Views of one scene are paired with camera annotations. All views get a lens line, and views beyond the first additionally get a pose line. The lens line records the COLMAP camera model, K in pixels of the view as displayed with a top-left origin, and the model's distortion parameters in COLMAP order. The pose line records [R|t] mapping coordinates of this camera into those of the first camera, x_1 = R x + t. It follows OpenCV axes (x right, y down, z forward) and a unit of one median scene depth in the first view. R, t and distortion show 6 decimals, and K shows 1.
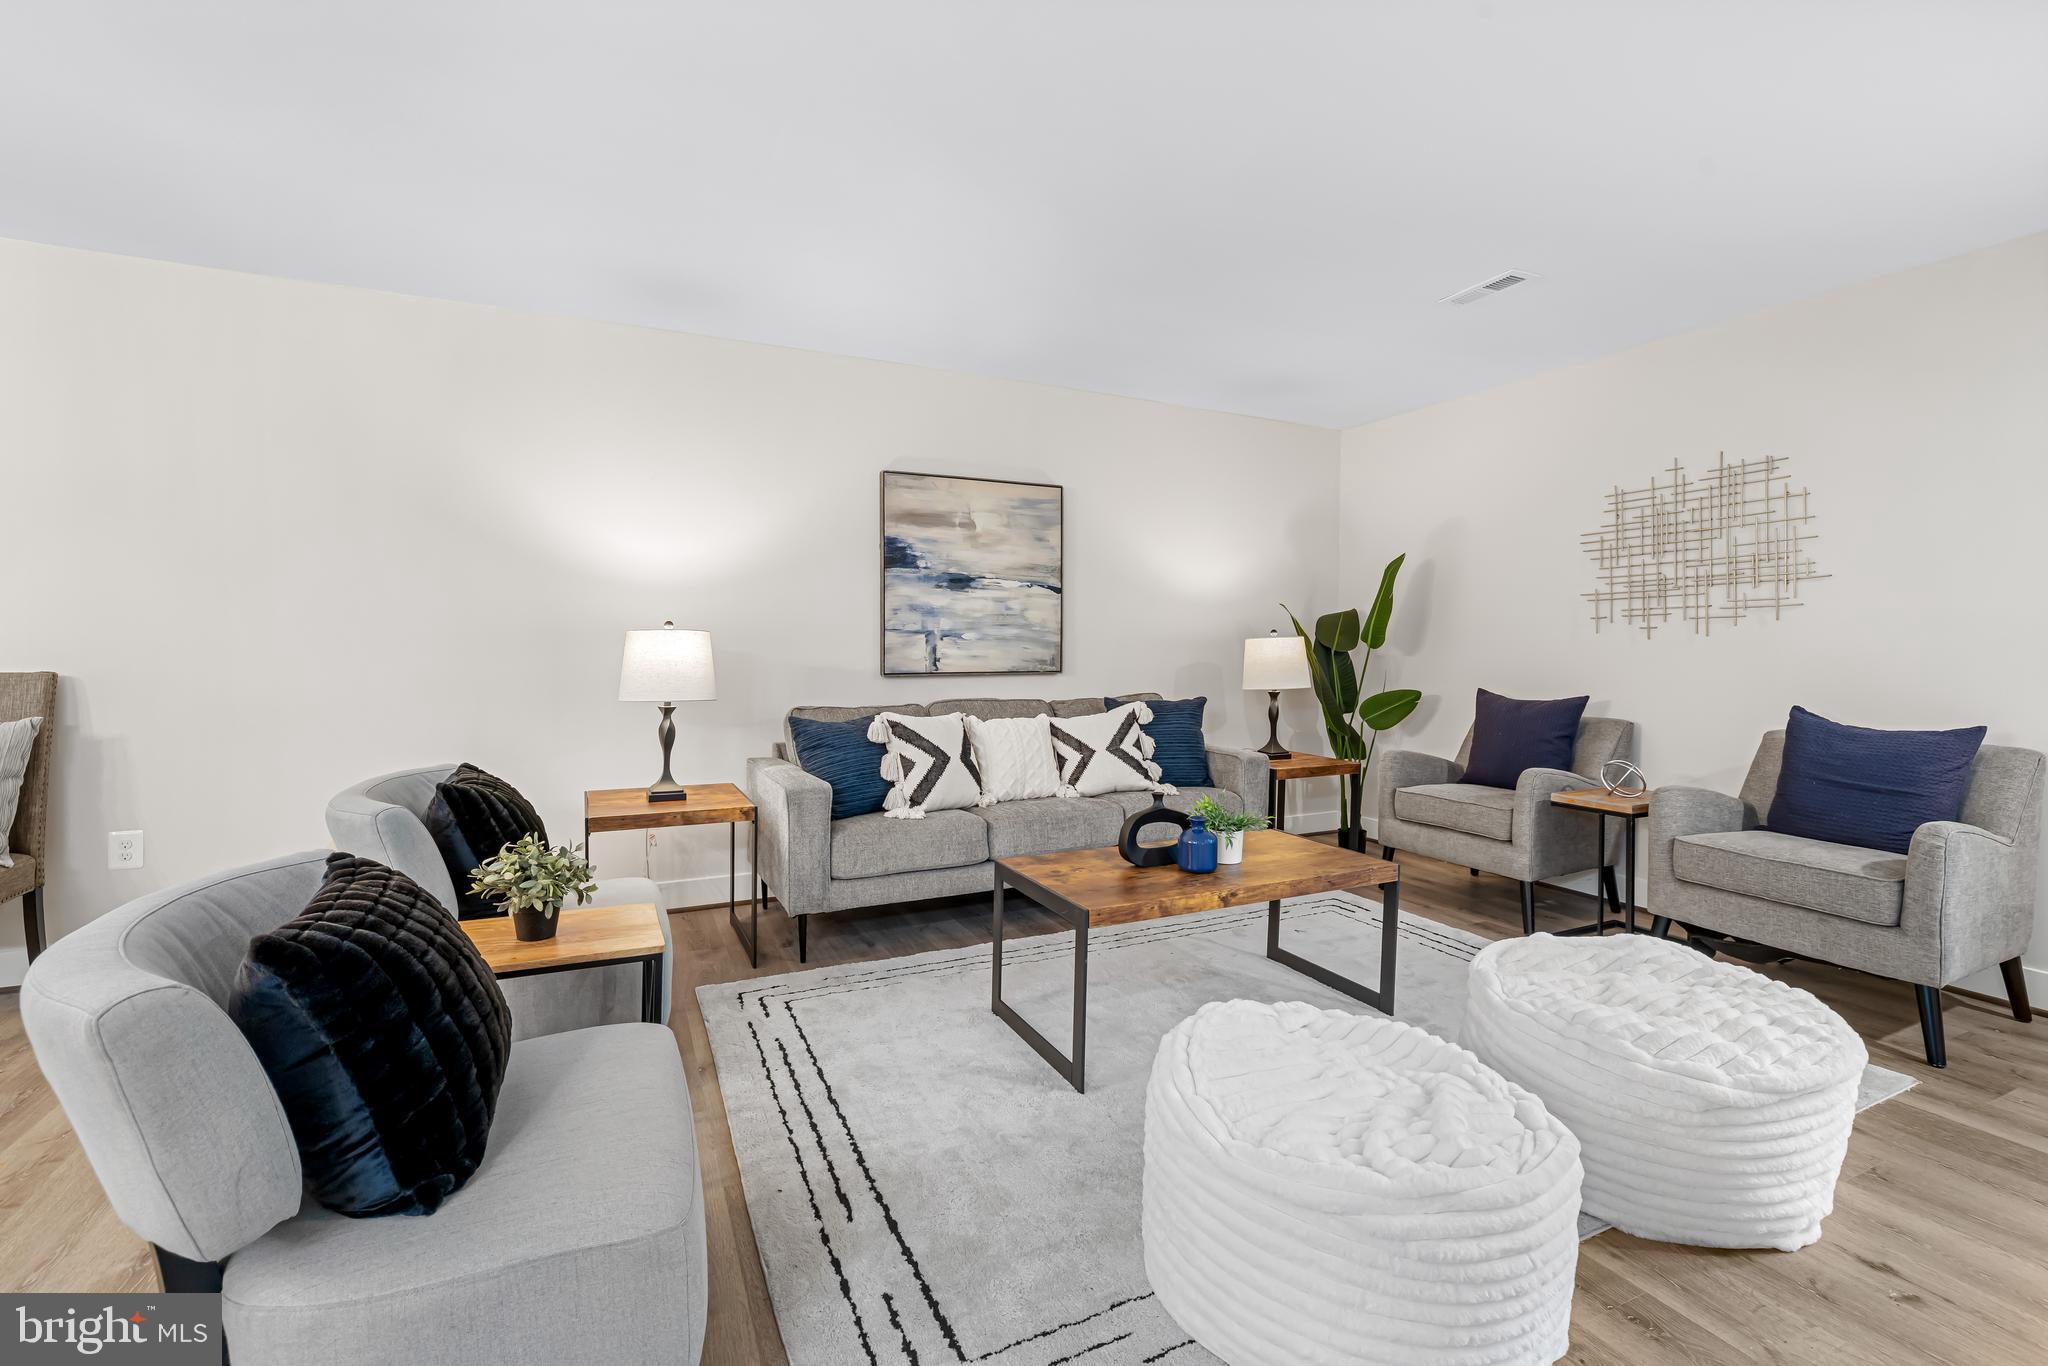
lens RADIAL K [[897.2, 0, 1015.9], [0, 897.2, 655.6], [0, 0, 1]] dist [-0.009751, 0.002546]
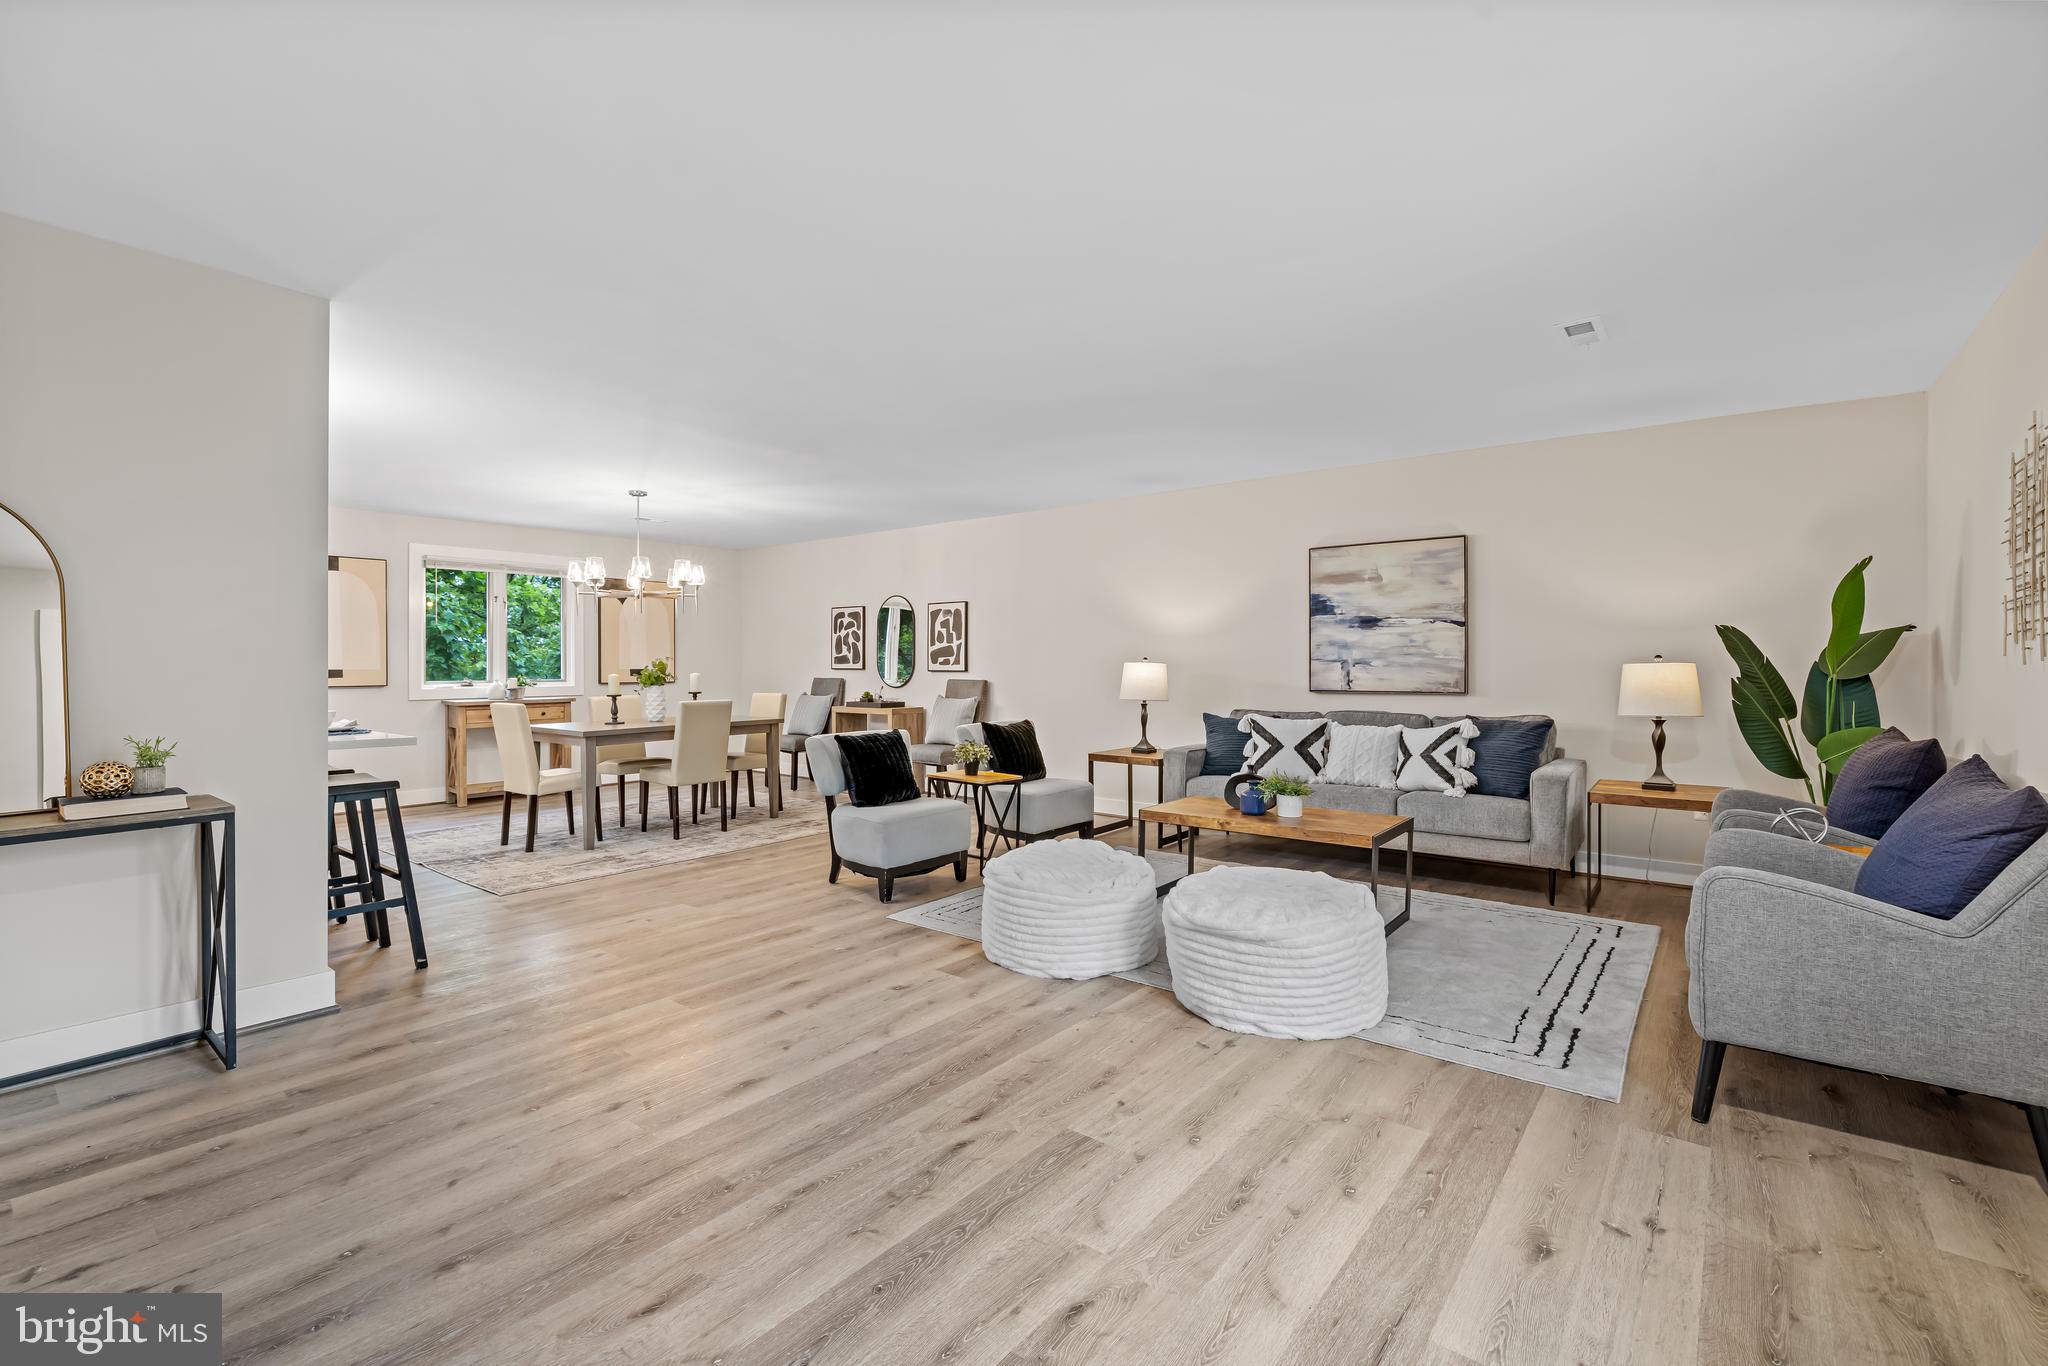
lens RADIAL K [[897.2, 0, 1020.9], [0, 897.2, 670.5], [0, 0, 1]] dist [-0.009751, 0.002546]
pose [[0.441648, 0.001179, -0.897188, 0.915016], [-0.009670, 0.999947, -0.003447, -0.002158], [0.897136, 0.010198, 0.441636, -0.040845]]
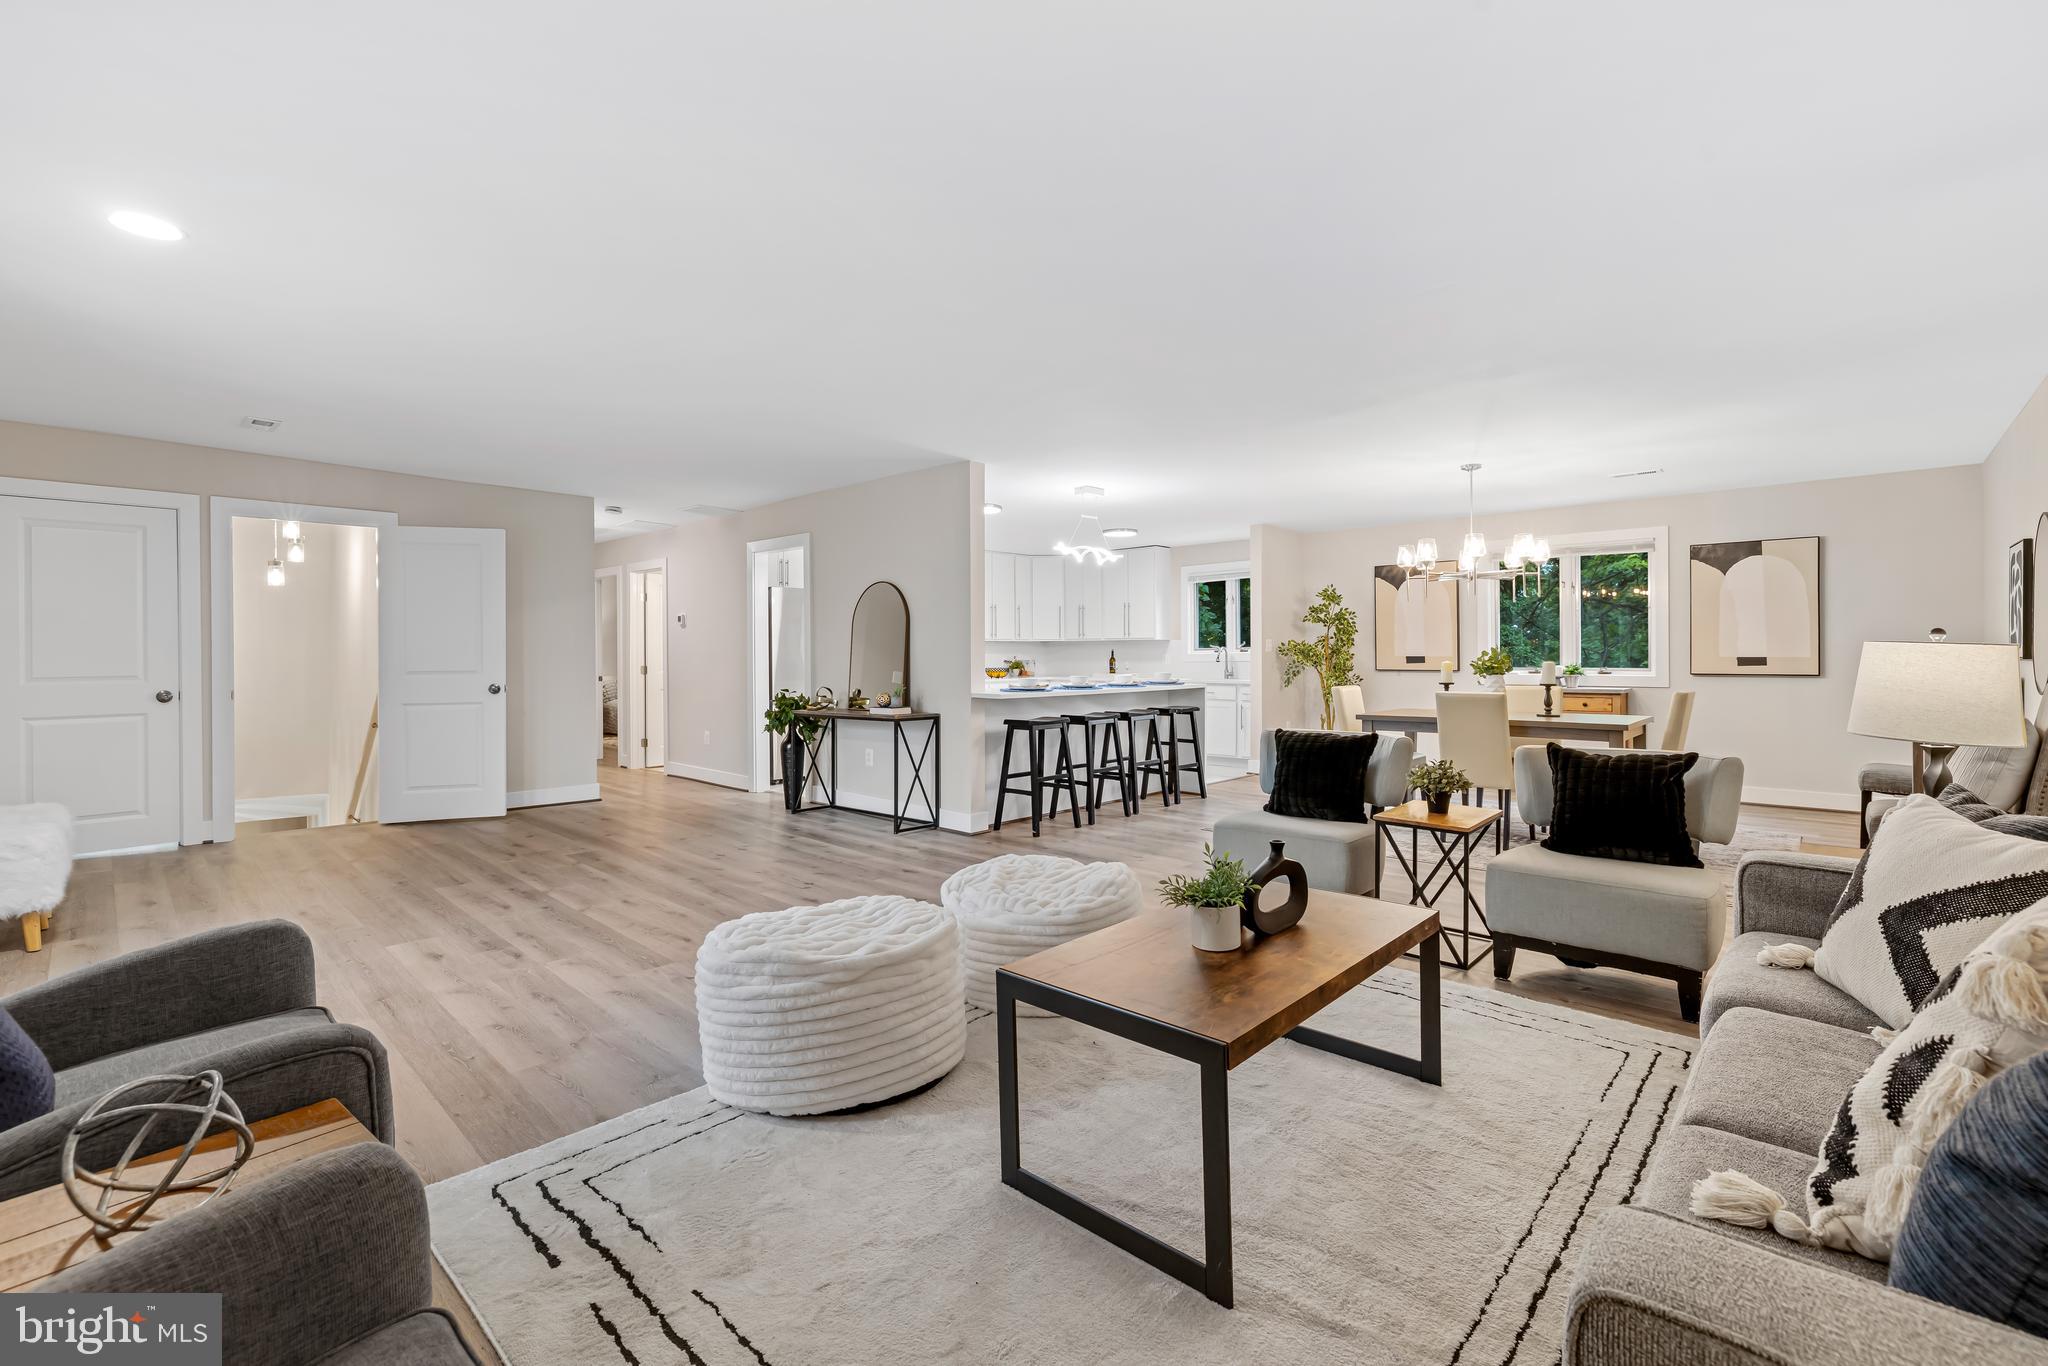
lens RADIAL K [[897.2, 0, 1024.3], [0, 897.2, 662.0], [0, 0, 1]] dist [-0.009751, 0.002546]
pose [[-0.931562, -0.000491, -0.363581, 0.425334], [-0.007600, 0.999807, 0.018123, -0.014765], [0.363502, 0.019646, -0.931386, 1.125645]]
